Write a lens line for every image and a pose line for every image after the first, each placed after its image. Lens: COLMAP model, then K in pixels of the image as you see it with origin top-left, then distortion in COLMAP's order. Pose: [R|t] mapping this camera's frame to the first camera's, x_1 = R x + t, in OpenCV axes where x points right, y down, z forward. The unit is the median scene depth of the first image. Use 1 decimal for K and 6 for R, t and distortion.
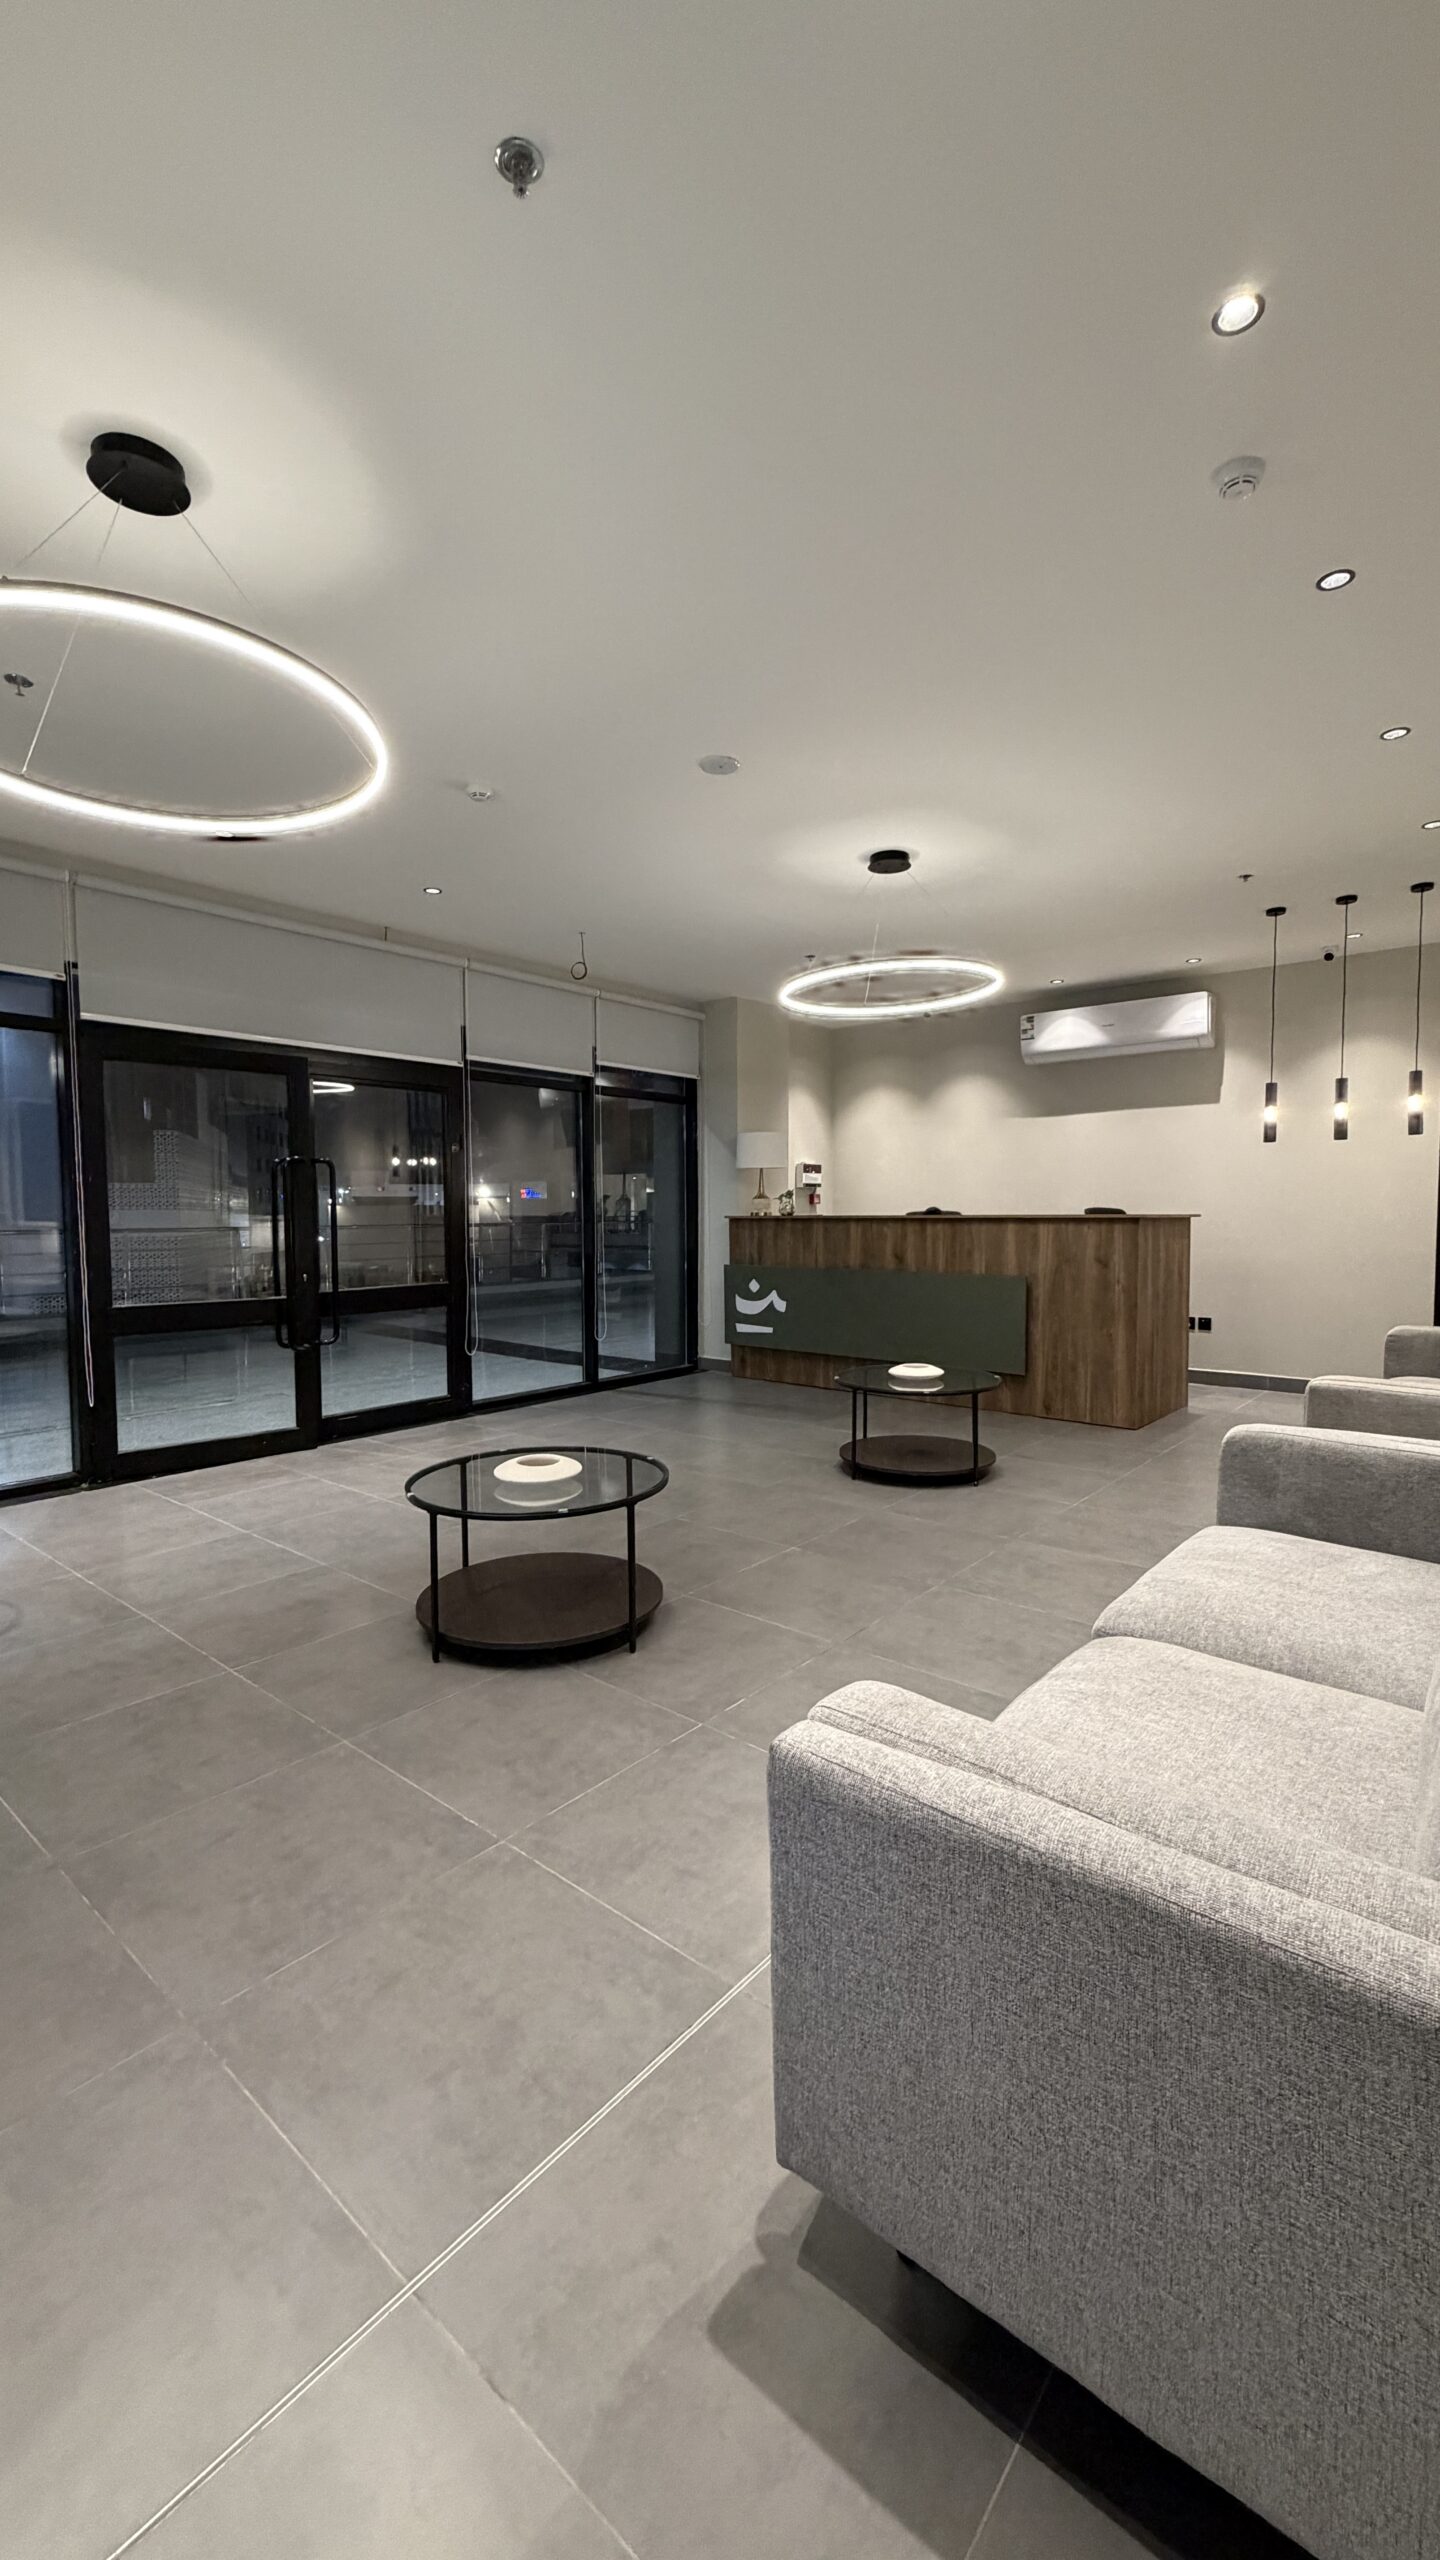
lens RADIAL K [[1020.2, 0, 720.0], [0, 1020.2, 1280.0], [0, 0, 1]] dist [-0.000066, -0.000003]
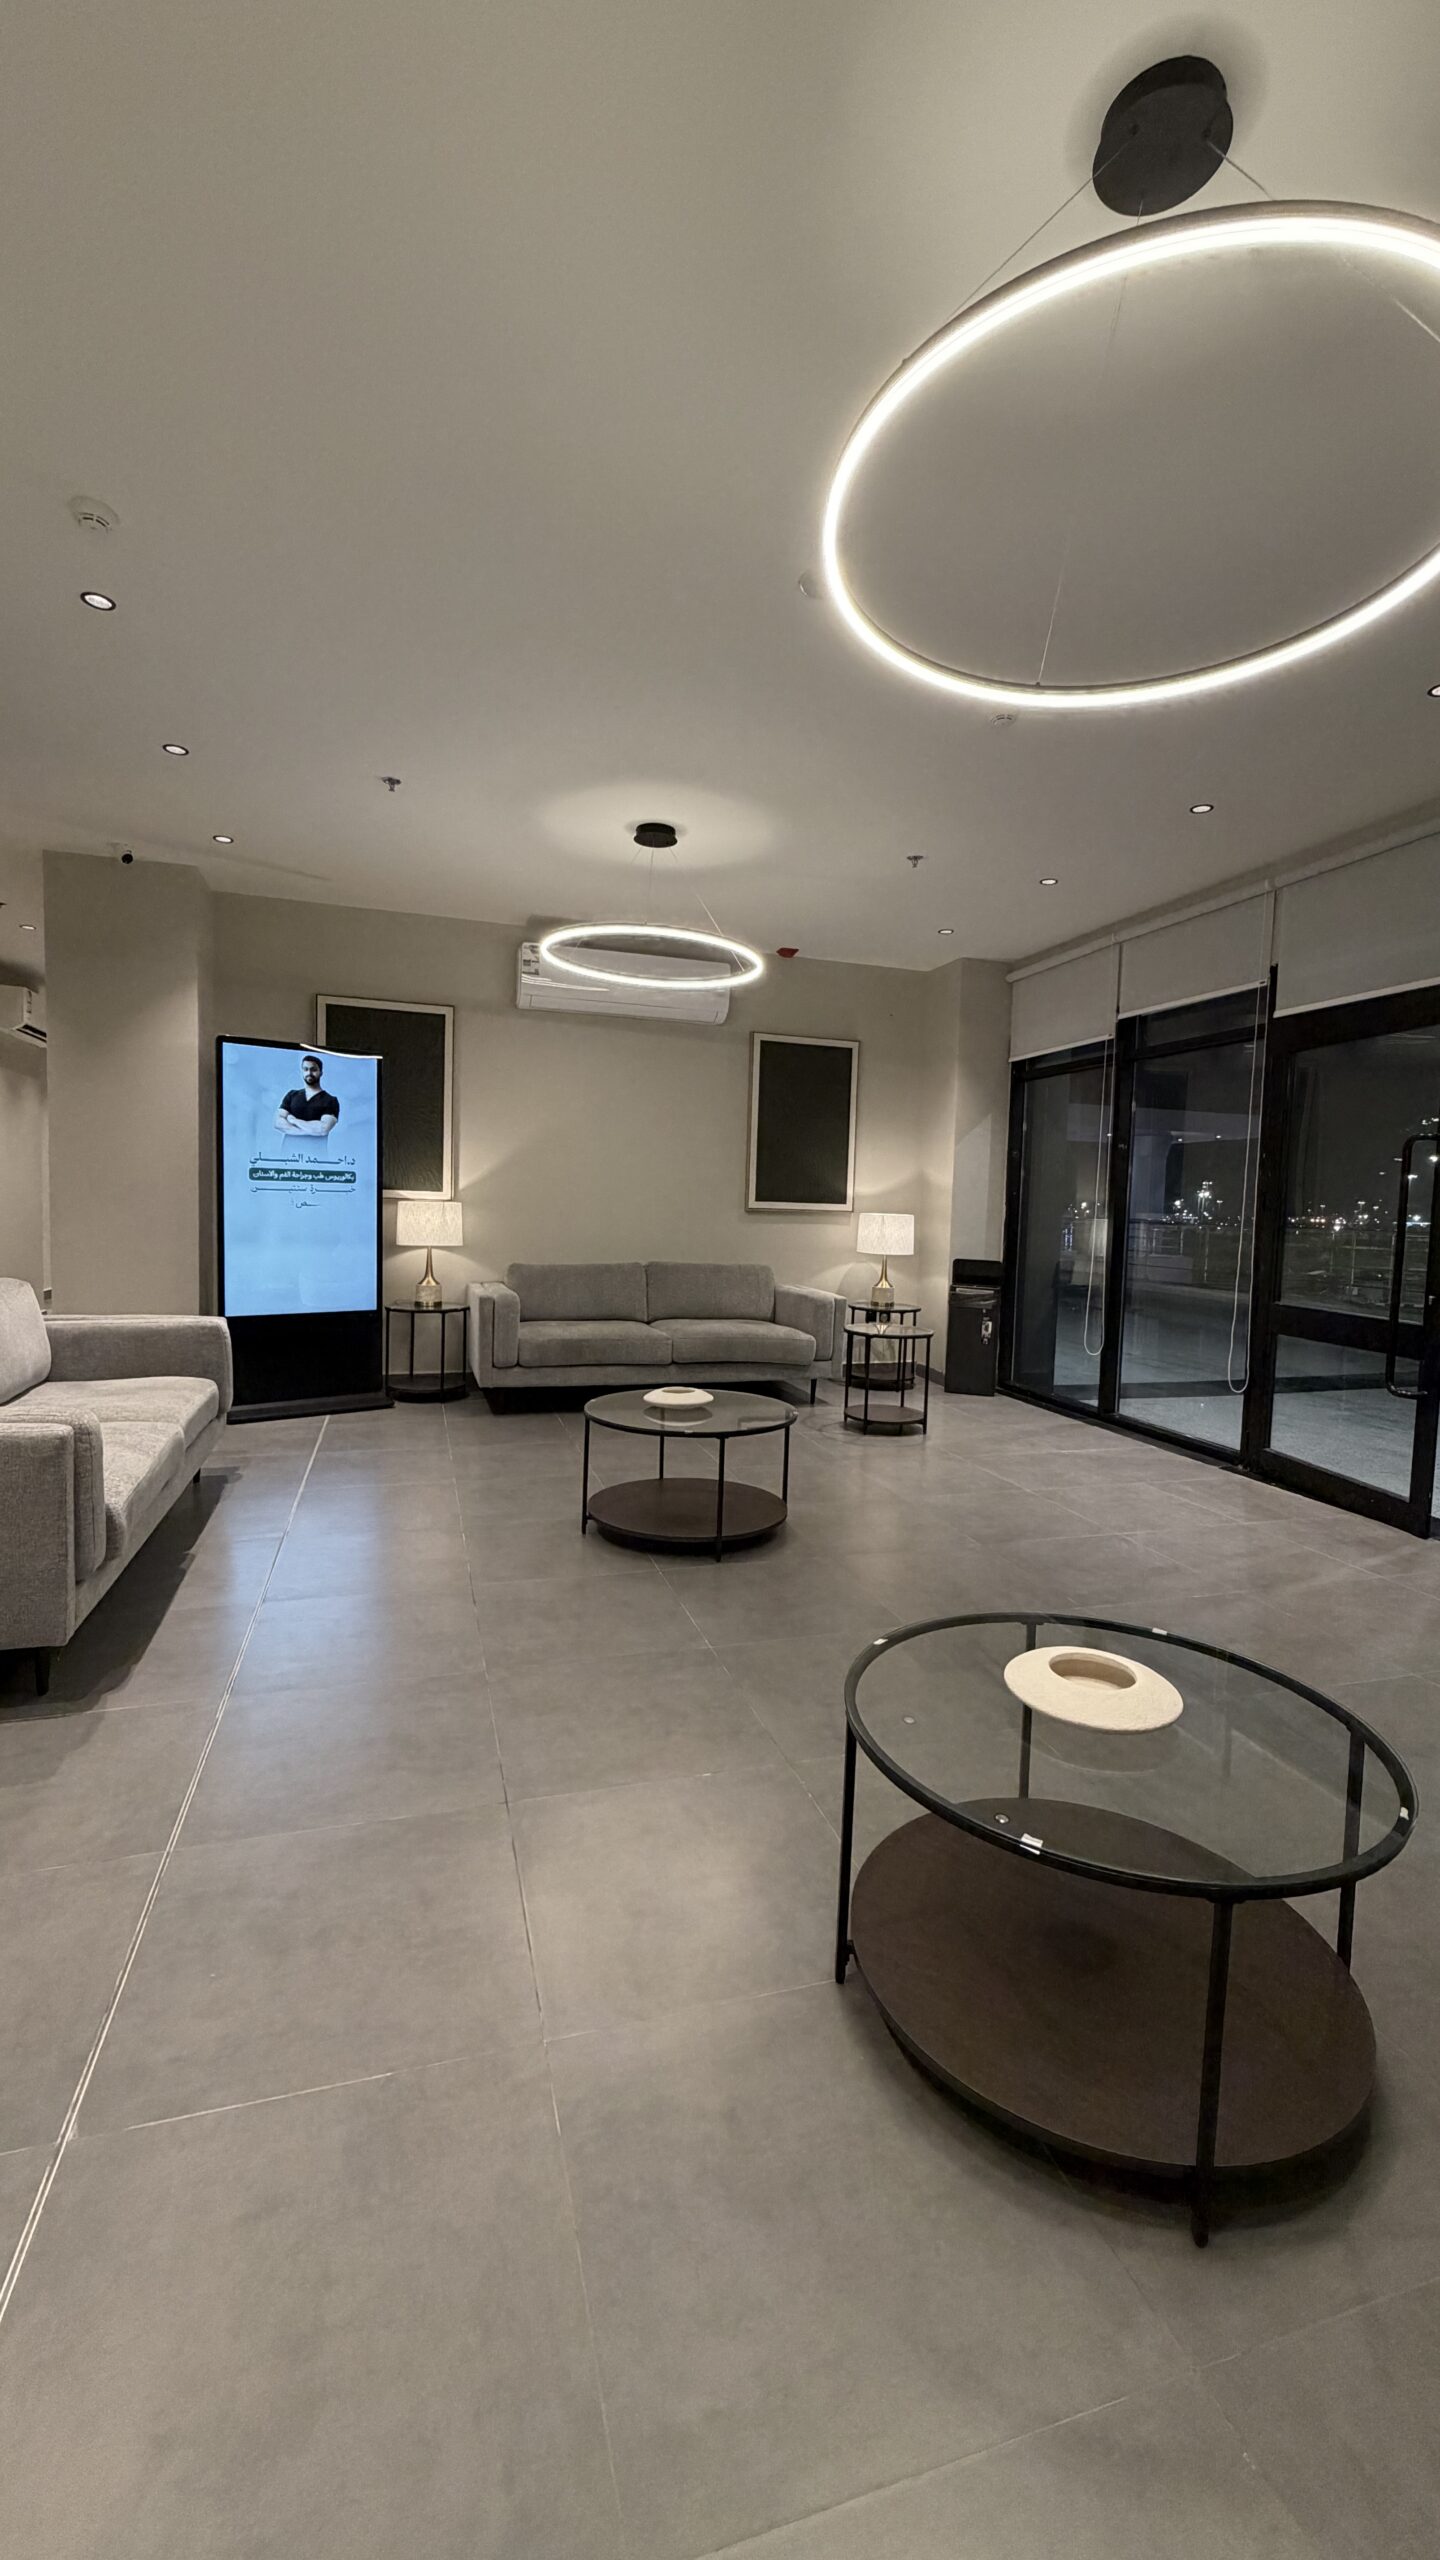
lens RADIAL K [[1020.2, 0, 720.0], [0, 1020.2, 1280.0], [0, 0, 1]] dist [-0.000066, -0.000003]
pose [[-0.540267, 0.062600, -0.839162, 0.691663], [-0.080508, 0.988809, 0.125596, -0.099174], [0.837634, 0.135414, -0.529181, 1.400610]]
